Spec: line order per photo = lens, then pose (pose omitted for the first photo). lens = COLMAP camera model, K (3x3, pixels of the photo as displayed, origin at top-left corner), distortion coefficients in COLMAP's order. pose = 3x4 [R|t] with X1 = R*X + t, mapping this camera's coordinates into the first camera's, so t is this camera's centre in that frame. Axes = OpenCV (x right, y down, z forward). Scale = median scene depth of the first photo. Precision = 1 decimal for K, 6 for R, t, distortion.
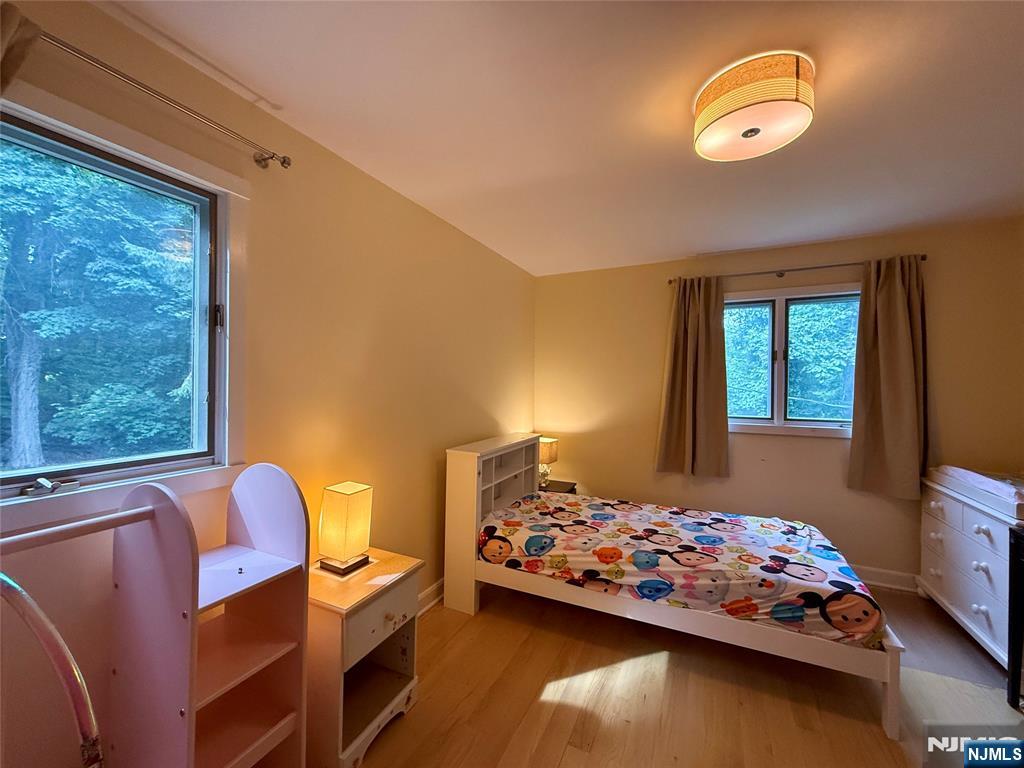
lens RADIAL K [[408.7, 0, 509.9], [0, 408.7, 383.7], [0, 0, 1]] dist [0.000121, 0.000271]
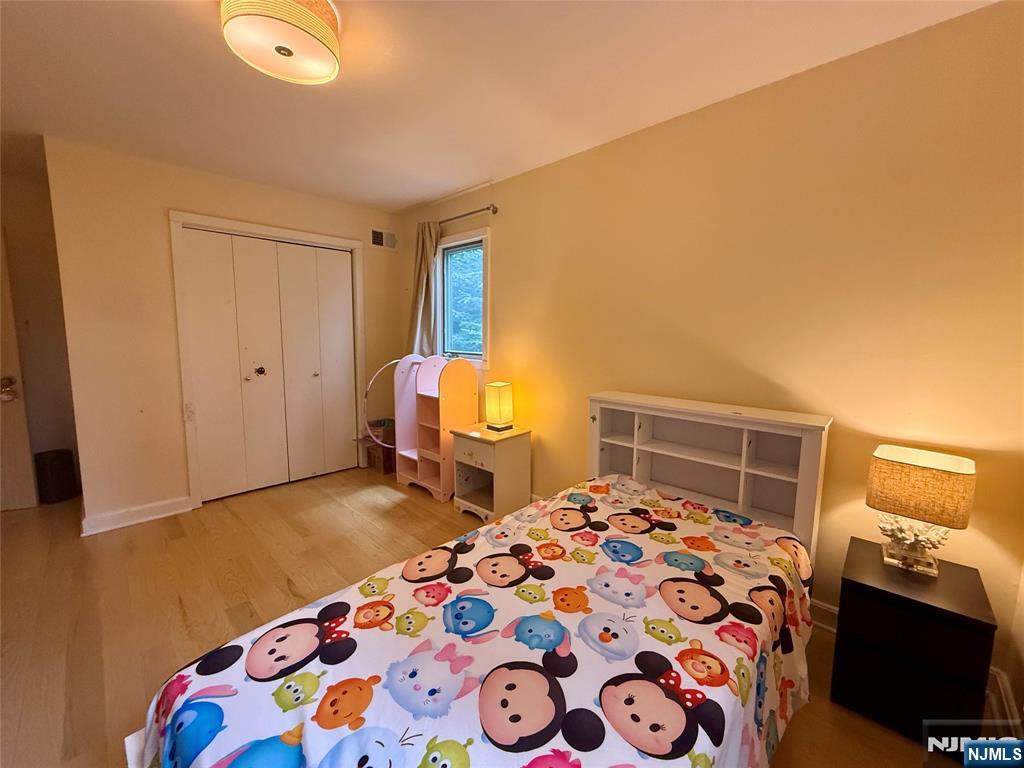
lens RADIAL K [[408.7, 0, 509.9], [0, 408.7, 383.7], [0, 0, 1]] dist [0.000121, 0.000271]
pose [[-0.312937, 0.101223, -0.944364, 0.842511], [-0.014595, 0.993675, 0.111345, 0.040601], [0.949662, 0.048627, -0.309480, 1.094090]]
